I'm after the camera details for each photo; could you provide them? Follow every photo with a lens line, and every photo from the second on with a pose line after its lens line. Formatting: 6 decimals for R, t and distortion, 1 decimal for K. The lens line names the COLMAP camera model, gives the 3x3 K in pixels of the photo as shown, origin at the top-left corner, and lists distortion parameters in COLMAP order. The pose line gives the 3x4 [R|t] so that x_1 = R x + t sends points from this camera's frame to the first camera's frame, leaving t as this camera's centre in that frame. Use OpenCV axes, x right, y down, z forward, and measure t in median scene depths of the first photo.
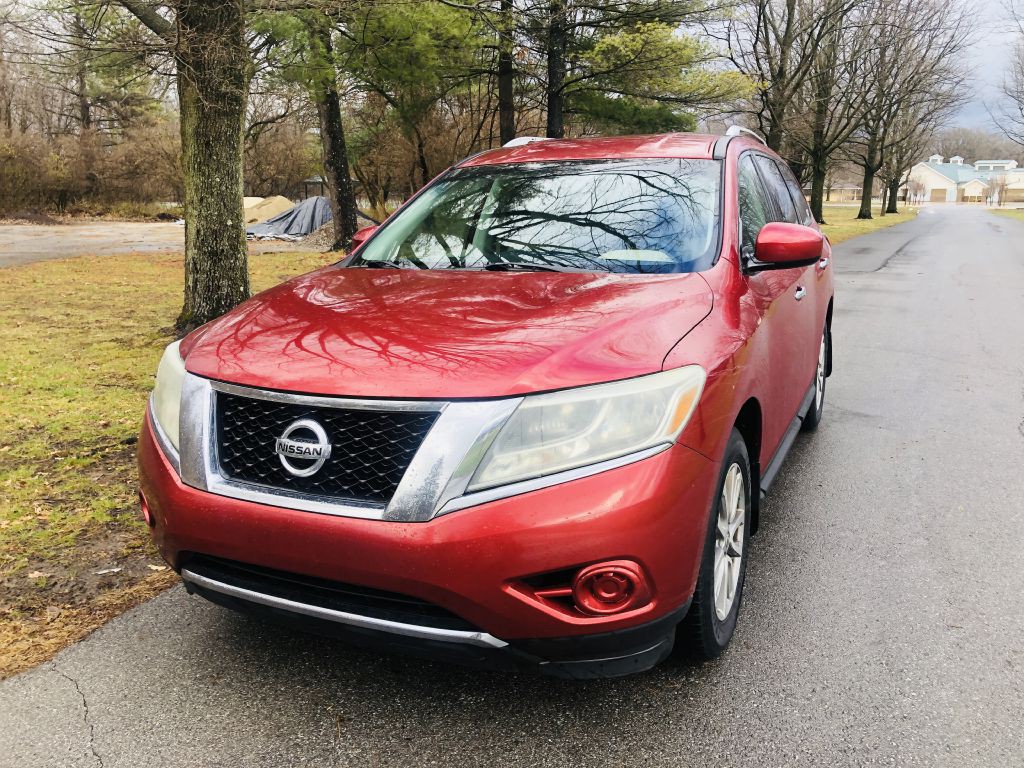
lens RADIAL K [[836.8, 0, 512.0], [0, 836.8, 384.0], [0, 0, 1]] dist [0.023311, -0.013534]
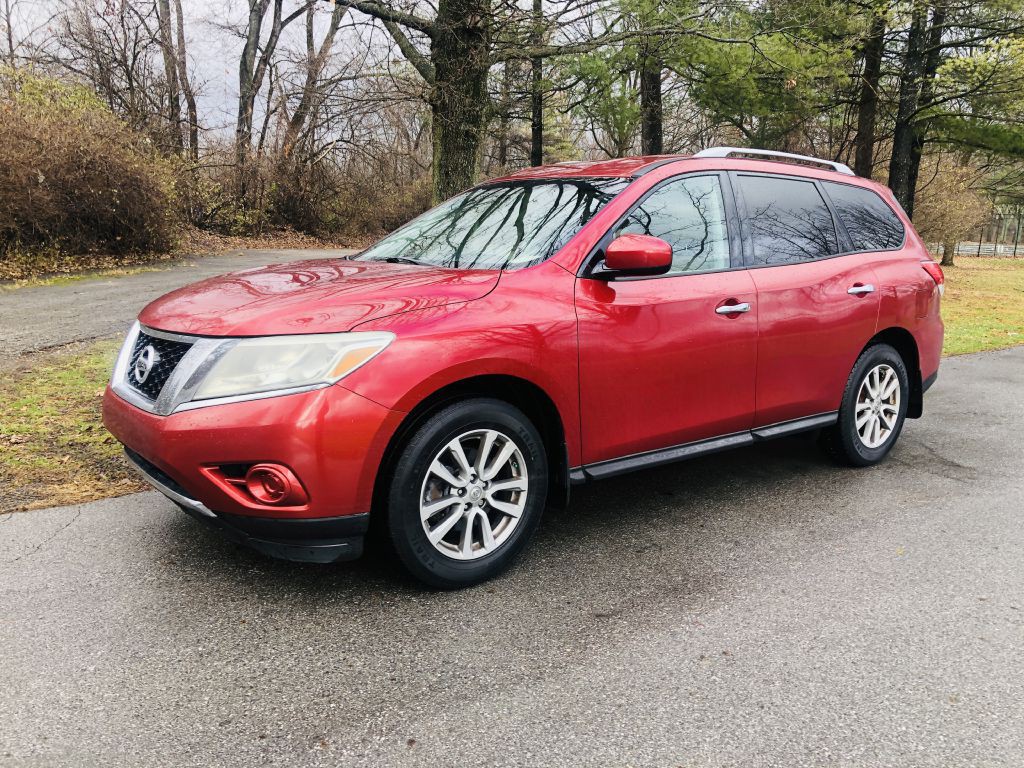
lens RADIAL K [[836.8, 0, 512.0], [0, 836.8, 384.0], [0, 0, 1]] dist [0.023311, -0.013534]
pose [[0.891018, 0.105844, -0.441457, 0.274890], [-0.123303, 0.992309, -0.010953, 0.013610], [0.436902, 0.064192, 0.897216, -0.012672]]
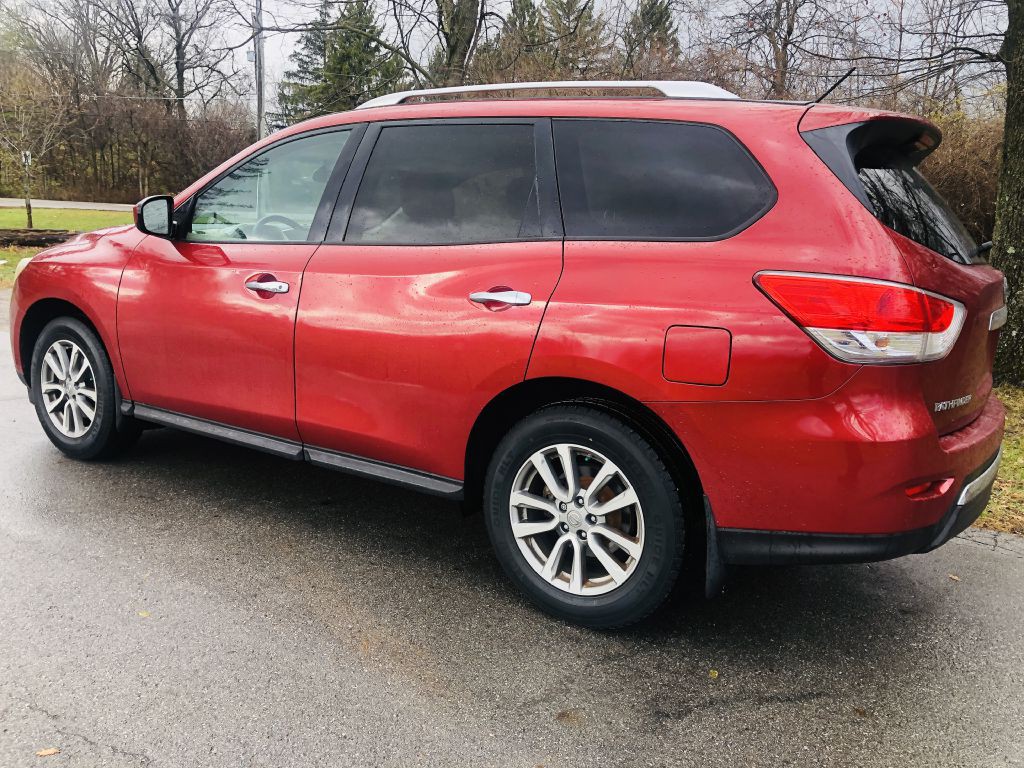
lens RADIAL K [[836.8, 0, 512.0], [0, 836.8, 384.0], [0, 0, 1]] dist [0.023311, -0.013534]
pose [[-0.144158, 0.192718, -0.970607, 0.569926], [-0.257541, 0.939744, 0.224840, -0.133639], [0.955453, 0.282383, -0.085839, 0.659568]]
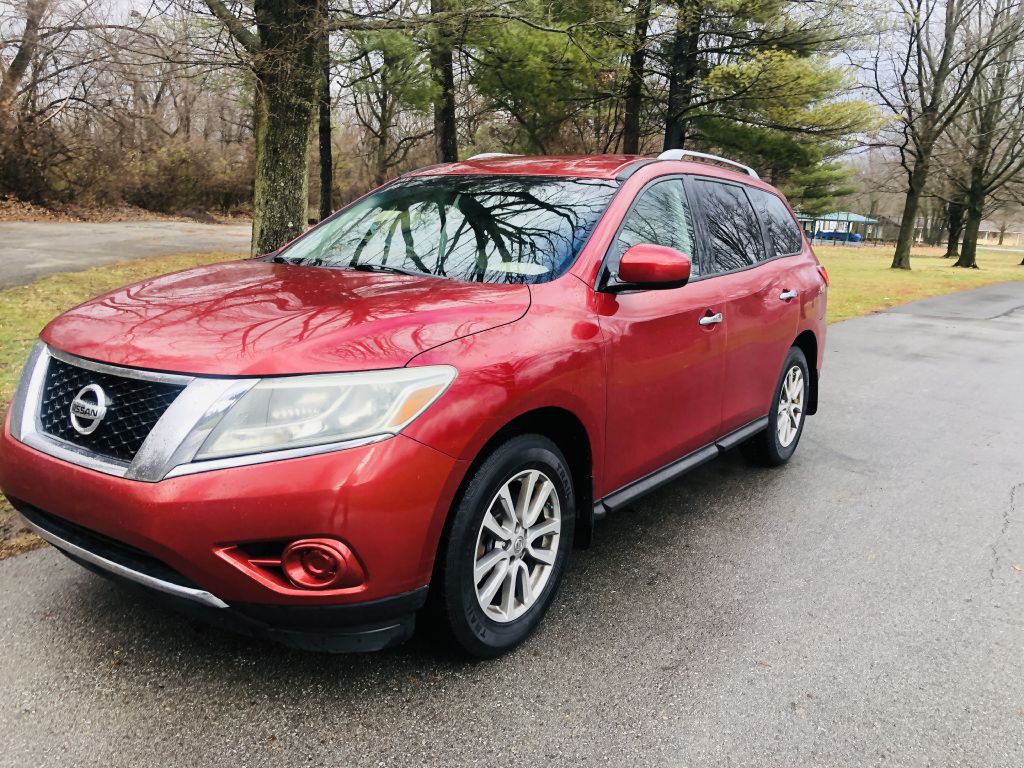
lens RADIAL K [[836.8, 0, 512.0], [0, 836.8, 384.0], [0, 0, 1]] dist [0.023311, -0.013534]
pose [[0.982619, 0.087183, -0.163889, 0.136613], [-0.091232, 0.995679, -0.017328, 0.003198], [0.161670, 0.031979, 0.986327, -0.004293]]
